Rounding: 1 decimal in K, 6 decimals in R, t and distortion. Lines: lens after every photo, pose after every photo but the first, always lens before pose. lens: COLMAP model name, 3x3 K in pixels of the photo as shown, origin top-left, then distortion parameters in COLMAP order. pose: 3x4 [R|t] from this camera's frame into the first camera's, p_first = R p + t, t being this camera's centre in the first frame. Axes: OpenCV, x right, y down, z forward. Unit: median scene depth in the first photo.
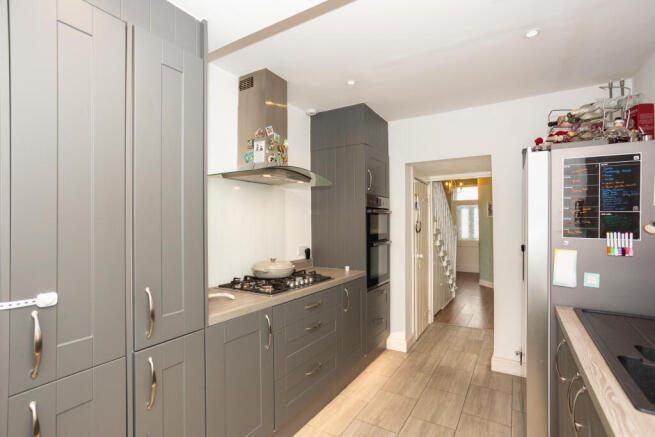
lens RADIAL K [[323.9, 0, 322.3], [0, 323.9, 216.7], [0, 0, 1]] dist [-0.002185, 0.000617]
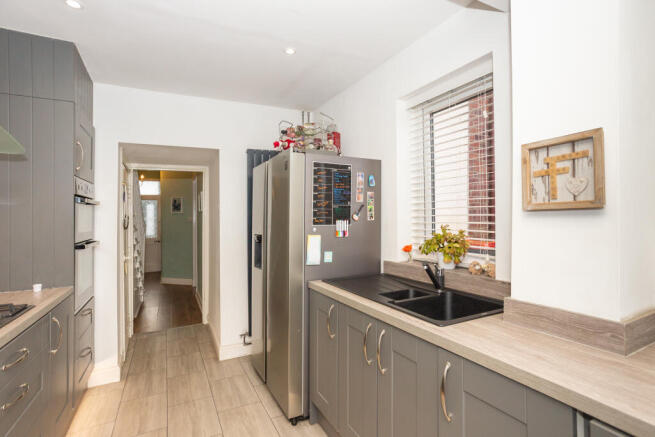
lens RADIAL K [[323.9, 0, 322.3], [0, 323.9, 216.7], [0, 0, 1]] dist [-0.002185, 0.000617]
pose [[0.528739, -0.002691, 0.848780, -0.208336], [-0.000734, 0.999993, 0.003627, 0.019353], [-0.848784, -0.002541, 0.528734, 0.223300]]
